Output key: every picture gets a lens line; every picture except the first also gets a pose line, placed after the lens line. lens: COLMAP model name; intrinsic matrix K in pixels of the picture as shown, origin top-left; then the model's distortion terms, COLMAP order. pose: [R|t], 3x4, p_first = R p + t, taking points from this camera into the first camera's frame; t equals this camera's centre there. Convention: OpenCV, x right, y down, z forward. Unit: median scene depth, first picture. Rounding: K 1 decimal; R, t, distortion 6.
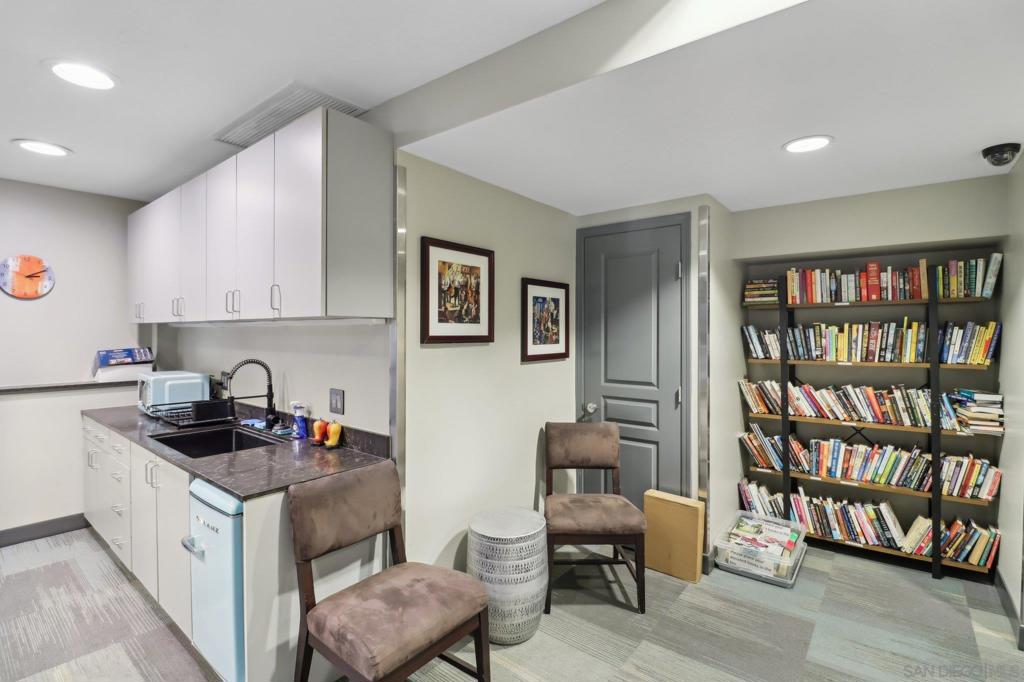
lens RADIAL K [[475.1, 0, 510.6], [0, 475.1, 324.4], [0, 0, 1]] dist [-0.003880, -0.001606]
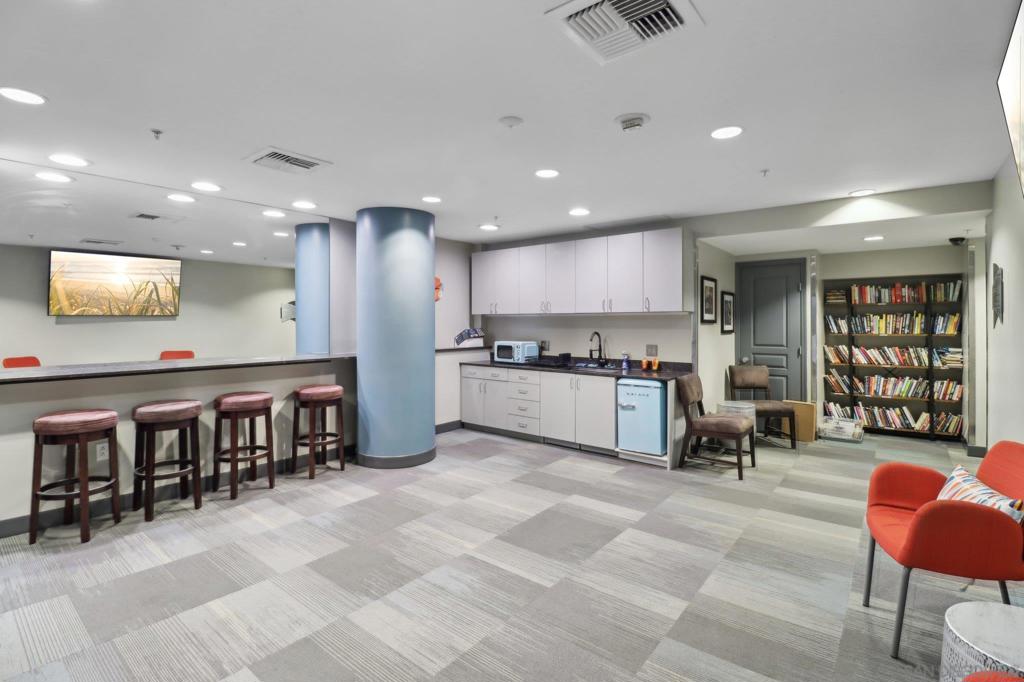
lens RADIAL K [[481.5, 0, 516.1], [0, 481.5, 312.4], [0, 0, 1]] dist [-0.000980, 0.000000]
pose [[0.999979, -0.000685, 0.006509, -0.813231], [0.000744, 0.999958, -0.009149, 0.007697], [-0.006502, 0.009153, 0.999937, -0.961163]]
